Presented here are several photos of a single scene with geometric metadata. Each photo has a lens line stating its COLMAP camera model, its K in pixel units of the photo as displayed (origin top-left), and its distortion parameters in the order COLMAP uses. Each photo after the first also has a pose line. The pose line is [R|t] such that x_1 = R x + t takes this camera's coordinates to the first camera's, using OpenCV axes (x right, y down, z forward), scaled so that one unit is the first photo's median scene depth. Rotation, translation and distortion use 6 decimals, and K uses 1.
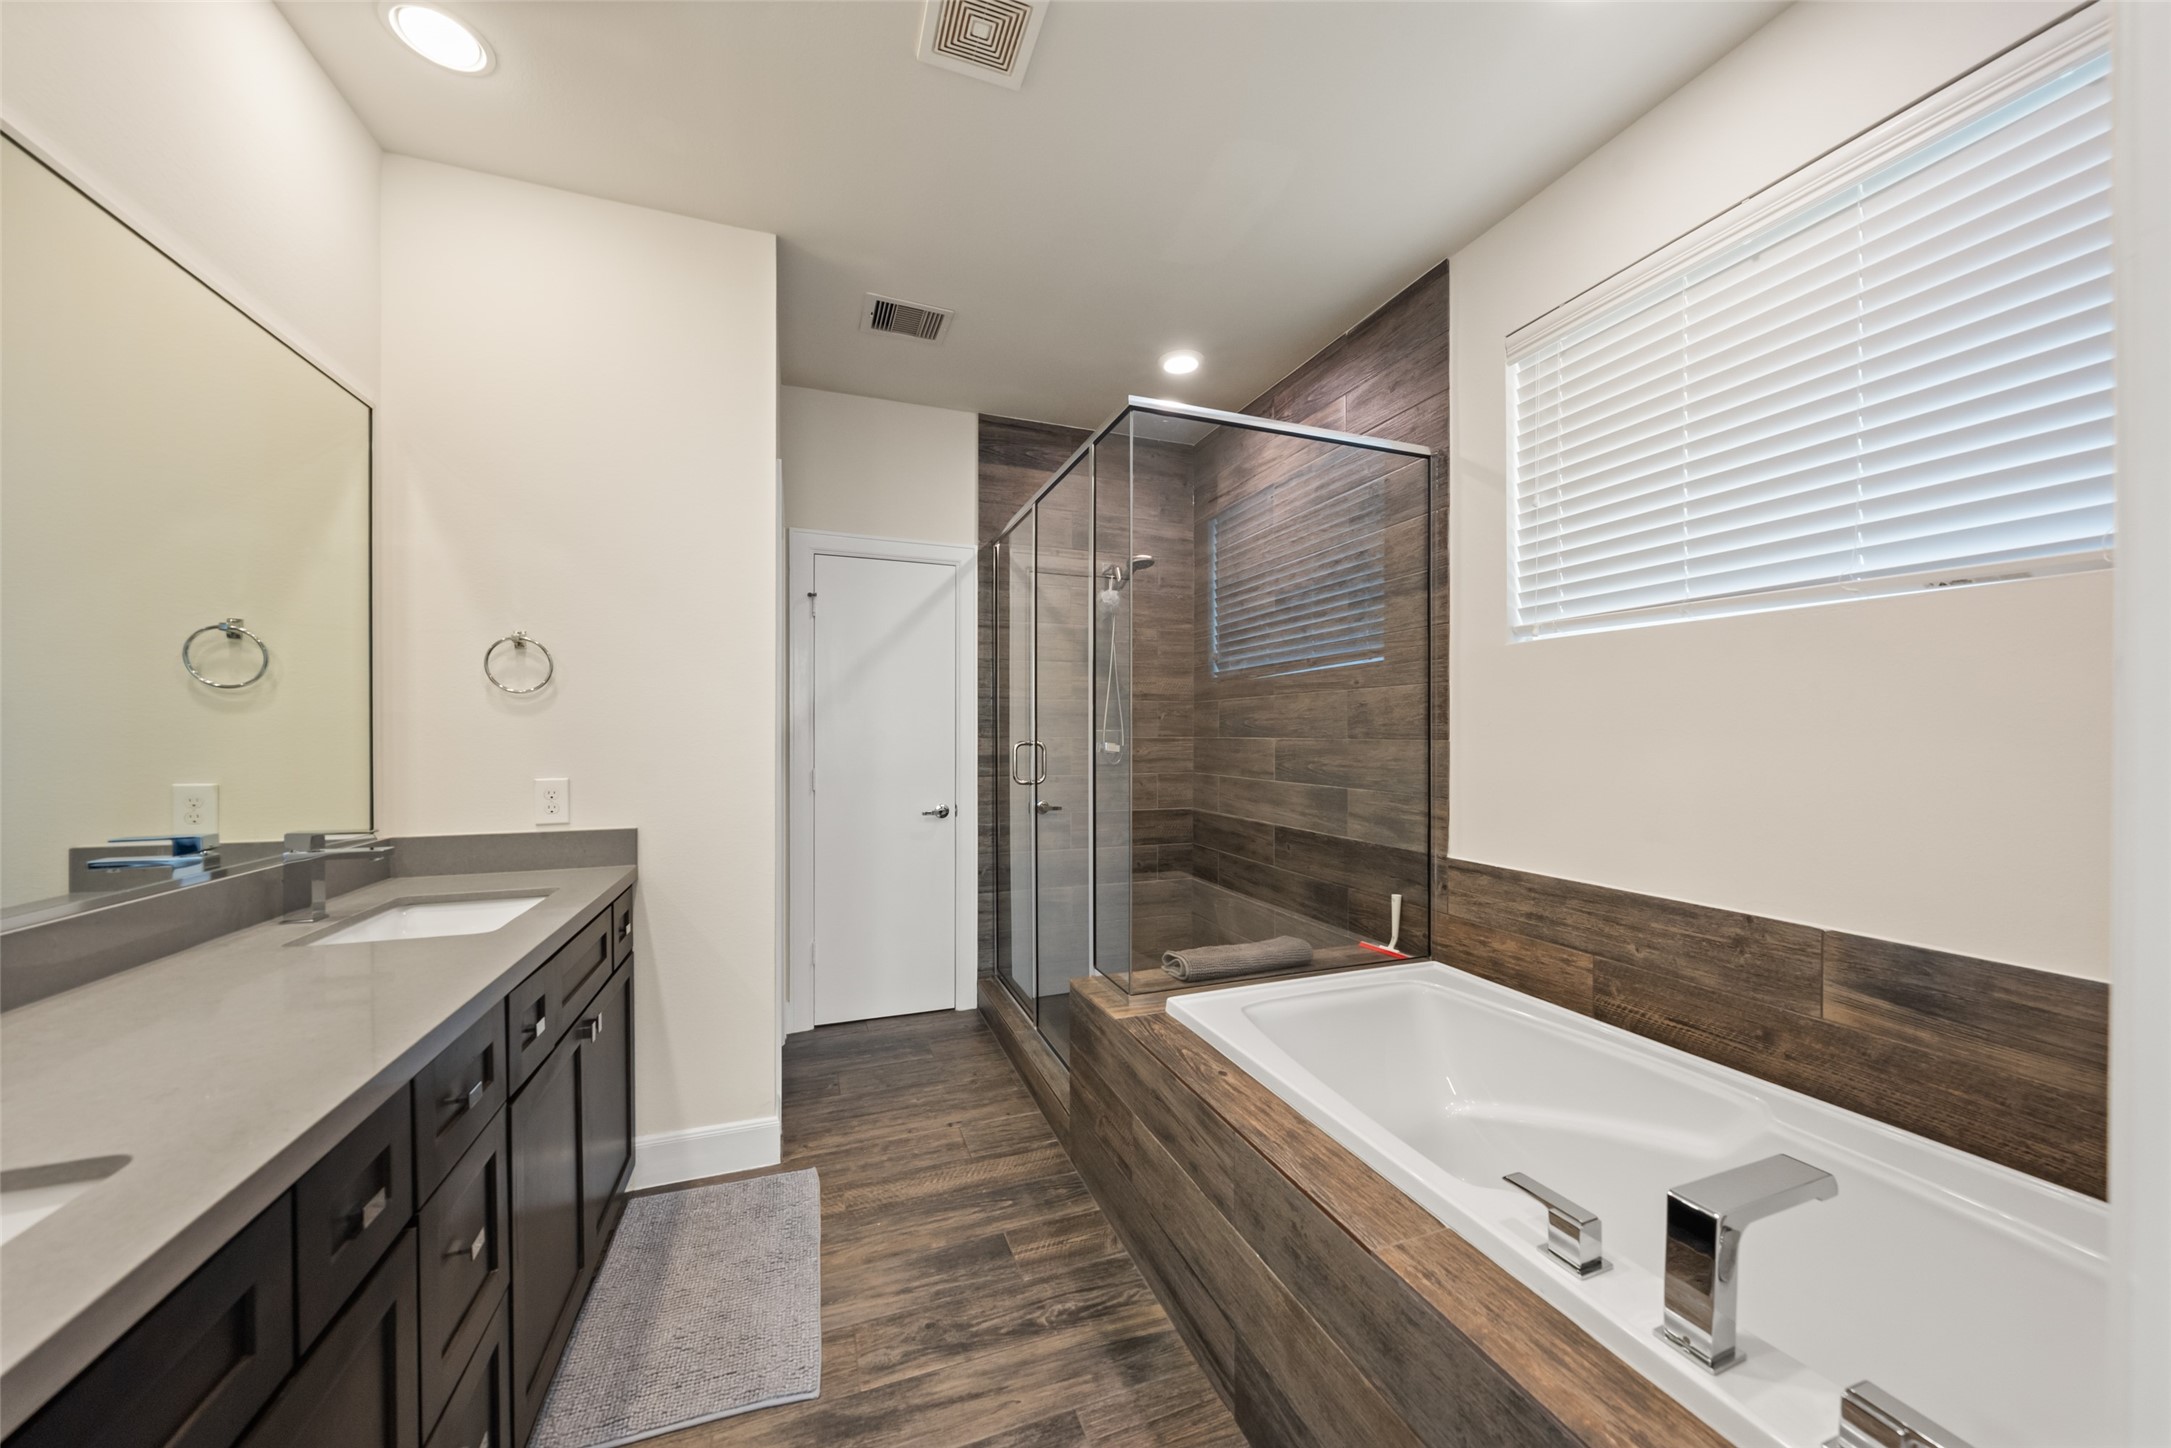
lens RADIAL K [[745.1, 0, 1082.4], [0, 745.1, 734.9], [0, 0, 1]] dist [0.001499, 0.000448]
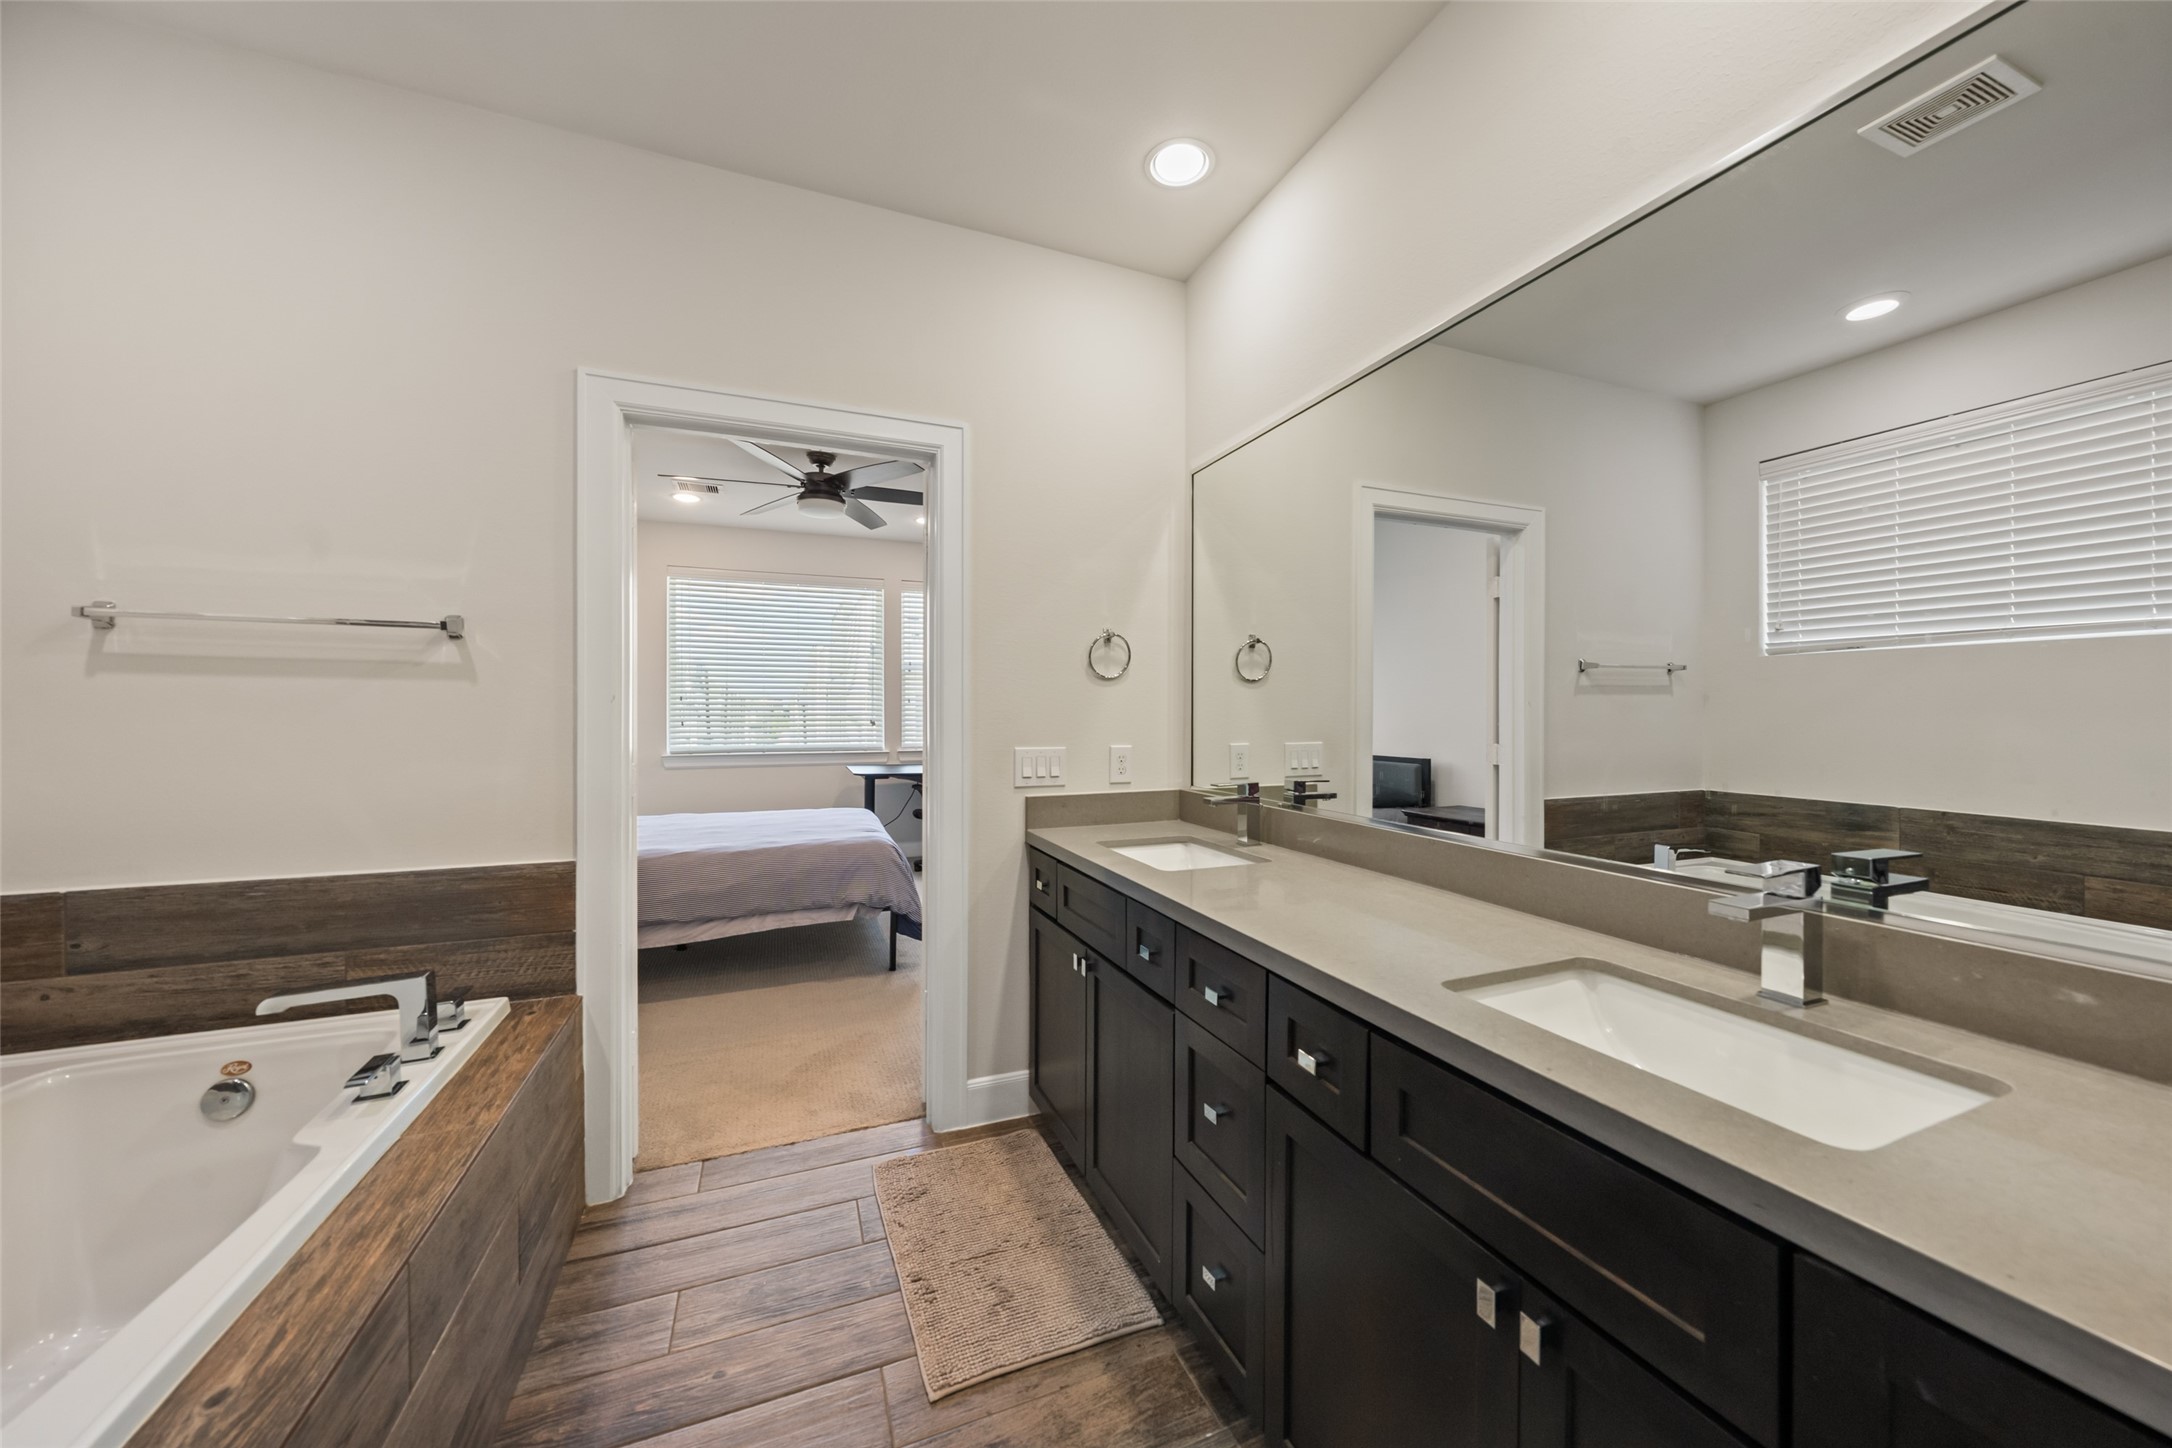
lens RADIAL K [[745.4, 0, 1087.9], [0, 745.4, 717.4], [0, 0, 1]] dist [0.001499, 0.000448]
pose [[-0.999459, -0.008902, -0.031661, -0.473306], [-0.009261, 0.999894, 0.011195, -0.016059], [0.031558, 0.011482, -0.999436, 1.914836]]
